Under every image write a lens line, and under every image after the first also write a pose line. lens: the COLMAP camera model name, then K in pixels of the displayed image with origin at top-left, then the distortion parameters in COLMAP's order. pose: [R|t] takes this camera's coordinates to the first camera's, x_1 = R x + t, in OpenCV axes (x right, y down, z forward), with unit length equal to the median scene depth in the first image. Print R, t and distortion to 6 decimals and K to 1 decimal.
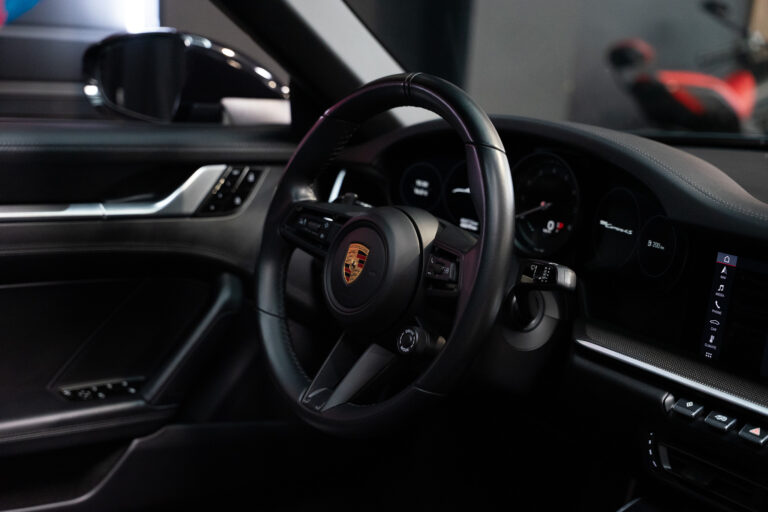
lens RADIAL K [[1092.3, 0, 383.9], [0, 1092.3, 254.6], [0, 0, 1]] dist [0.164672, 0.000000]
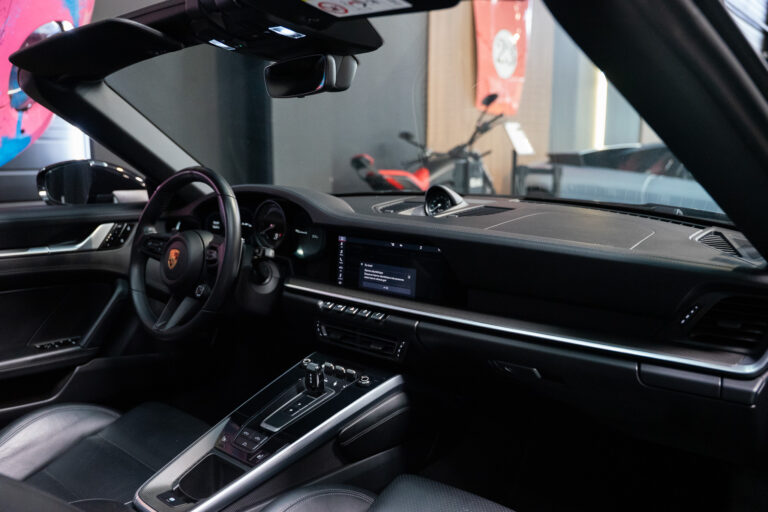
lens RADIAL K [[638.2, 0, 384.4], [0, 638.2, 256.9], [0, 0, 1]] dist [-0.019419, -0.019387]
pose [[0.975779, -0.095751, 0.196689, 0.105107], [0.104362, 0.993963, -0.033866, 0.072330], [-0.192259, 0.053573, 0.979881, -0.213314]]
